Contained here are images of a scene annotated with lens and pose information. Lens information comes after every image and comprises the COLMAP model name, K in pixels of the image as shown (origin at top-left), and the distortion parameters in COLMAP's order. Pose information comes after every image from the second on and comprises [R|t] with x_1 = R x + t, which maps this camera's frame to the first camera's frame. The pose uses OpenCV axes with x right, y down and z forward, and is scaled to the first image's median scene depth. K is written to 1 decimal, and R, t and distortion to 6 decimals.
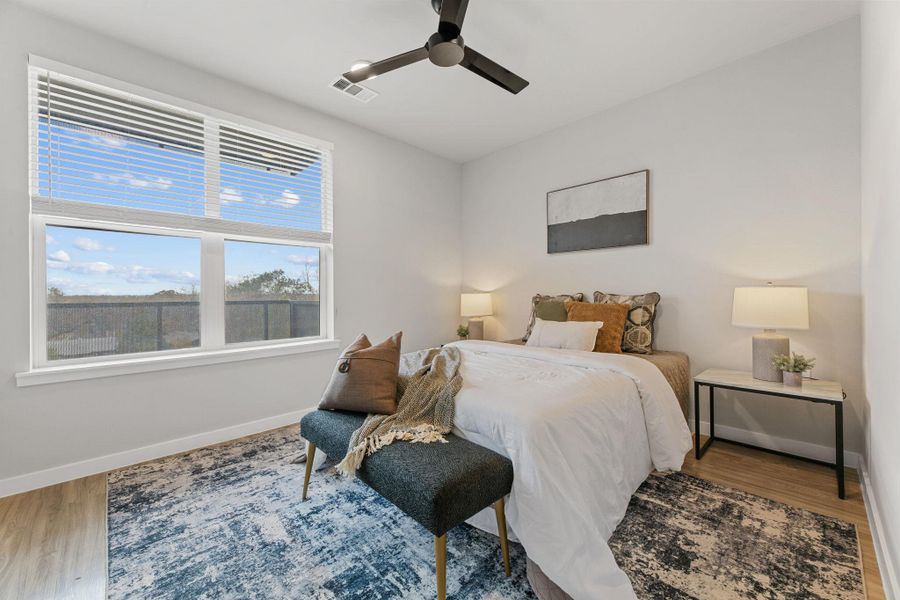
lens RADIAL K [[356.7, 0, 452.3], [0, 356.7, 297.2], [0, 0, 1]] dist [0.002223, 0.000085]
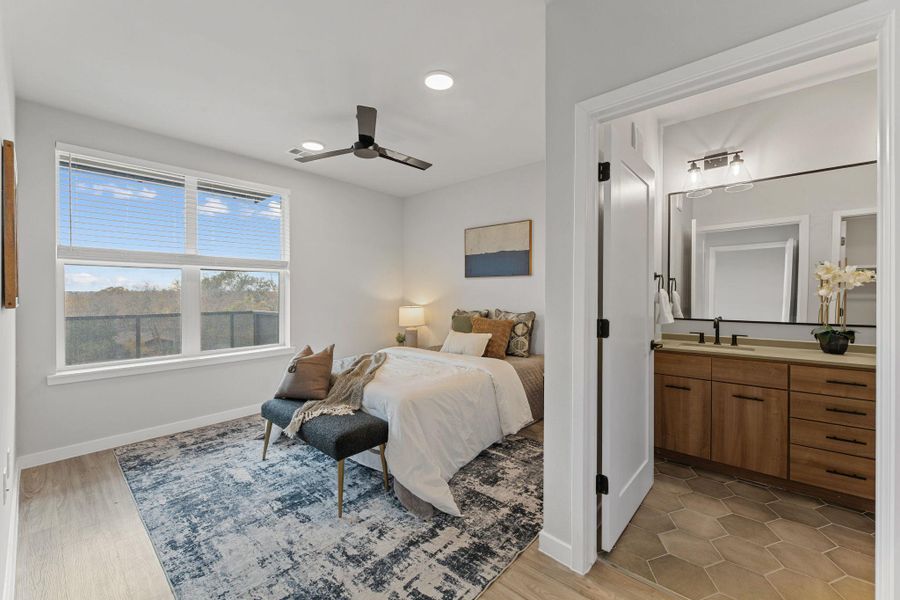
lens RADIAL K [[356.7, 0, 448.3], [0, 356.7, 298.5], [0, 0, 1]] dist [0.002223, 0.000085]
pose [[0.997258, 0.005763, 0.073773, 0.220103], [-0.006083, 0.999973, 0.004119, -0.100781], [-0.073747, -0.004556, 0.997267, -0.494470]]
